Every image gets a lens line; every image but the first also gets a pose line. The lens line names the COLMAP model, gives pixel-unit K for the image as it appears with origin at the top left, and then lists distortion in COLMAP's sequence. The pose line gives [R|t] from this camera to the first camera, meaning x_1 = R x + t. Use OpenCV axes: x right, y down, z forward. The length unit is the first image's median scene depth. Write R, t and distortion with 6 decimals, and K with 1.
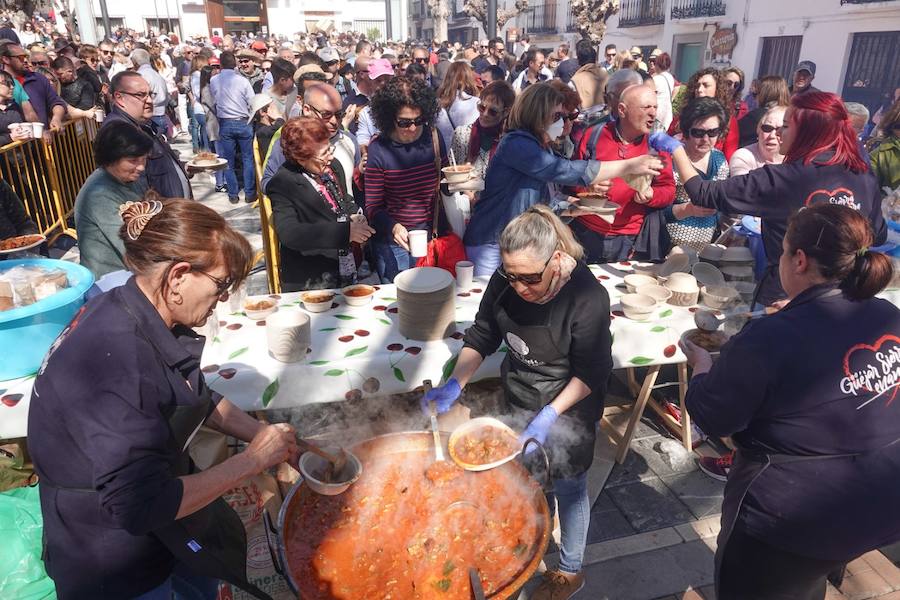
lens RADIAL K [[623.3, 0, 449.4], [0, 623.3, 292.4], [0, 0, 1]] dist [0.003964, -0.007416]
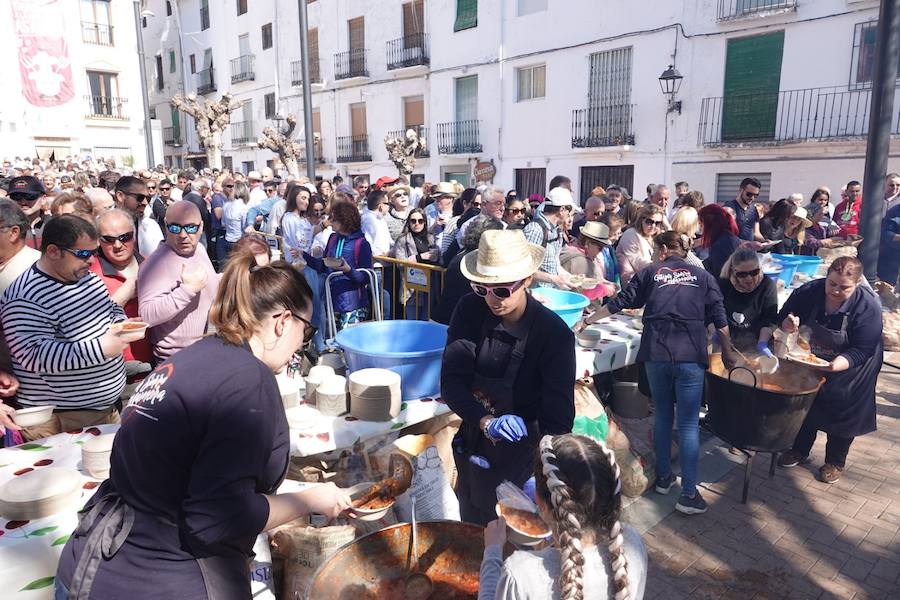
lens RADIAL K [[623.3, 0, 449.4], [0, 623.3, 296.3], [0, 0, 1]] dist [0.003964, -0.007416]
pose [[0.892951, -0.081456, 0.442722, -0.213041], [0.159978, 0.976713, -0.142964, 0.024040], [-0.420767, 0.198486, 0.885188, -0.063695]]
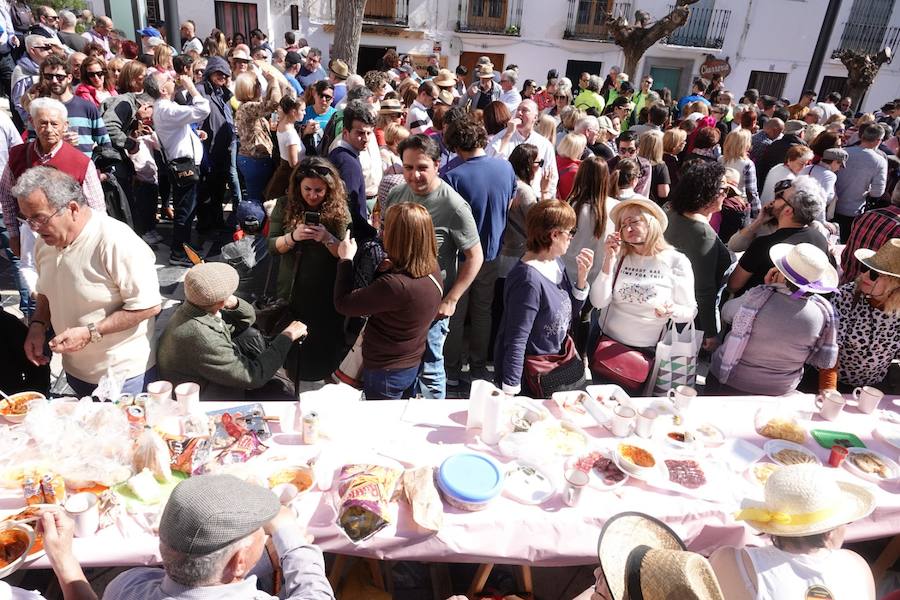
lens RADIAL K [[623.3, 0, 450.8], [0, 623.3, 305.5], [0, 0, 1]] dist [0.003964, -0.007416]
pose [[0.112976, -0.405823, 0.906942, -0.851809], [0.276482, 0.889576, 0.363611, -0.554885], [-0.954355, 0.209674, 0.212704, 1.276184]]
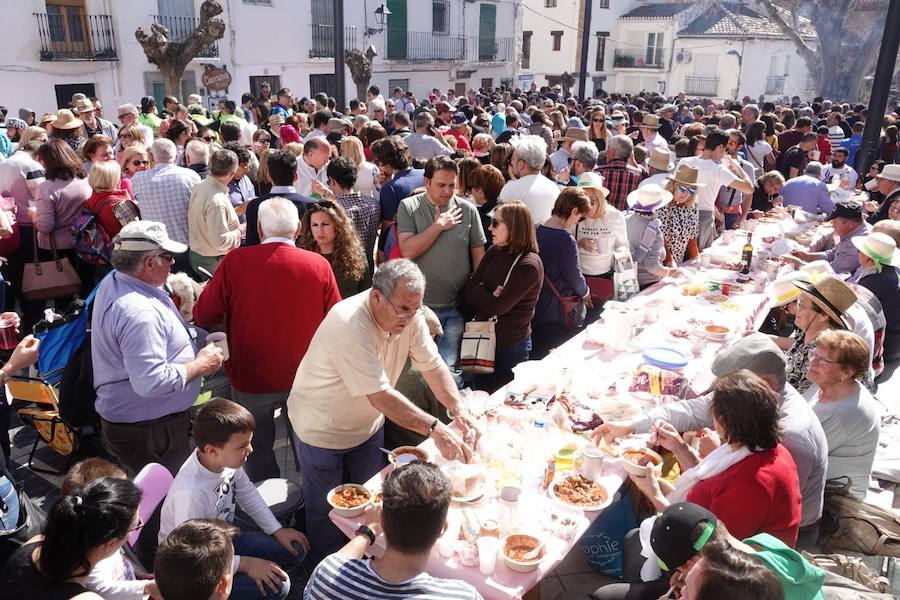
lens RADIAL K [[724.9, 0, 450.8], [0, 724.9, 301.2], [0, 0, 1]] dist [0.003472, 0.000494]
pose [[-0.648685, -0.254409, 0.717275, -0.851008], [0.256744, 0.814071, 0.520933, -0.628341], [-0.716443, 0.522077, -0.462758, 1.461144]]
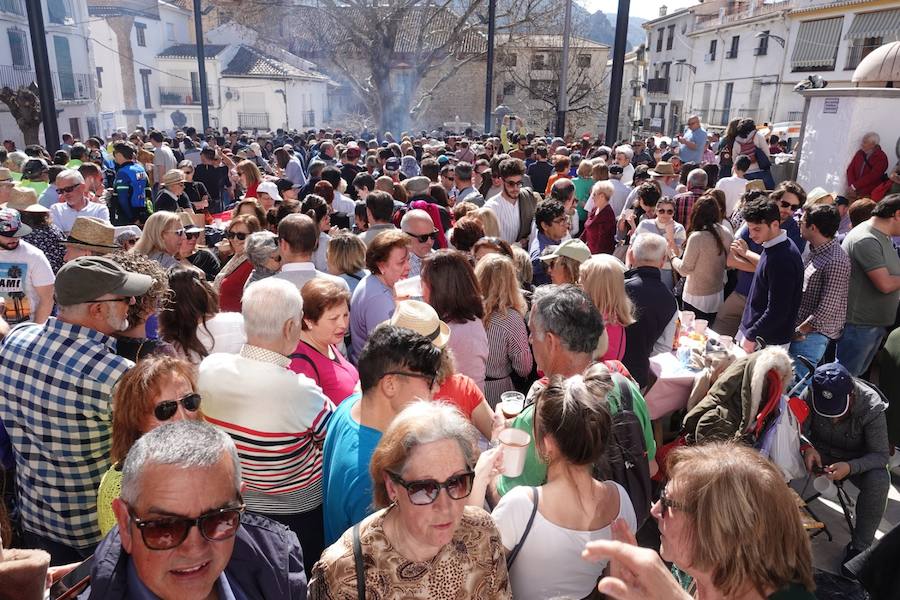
lens RADIAL K [[656.2, 0, 452.3], [0, 656.2, 298.4], [0, 0, 1]] dist [0.011340, -0.012529]
pose [[-0.991364, -0.053555, 0.119701, -0.486788], [0.030548, 0.793382, 0.607957, -0.671845], [-0.127528, 0.606363, -0.784895, 1.579608]]
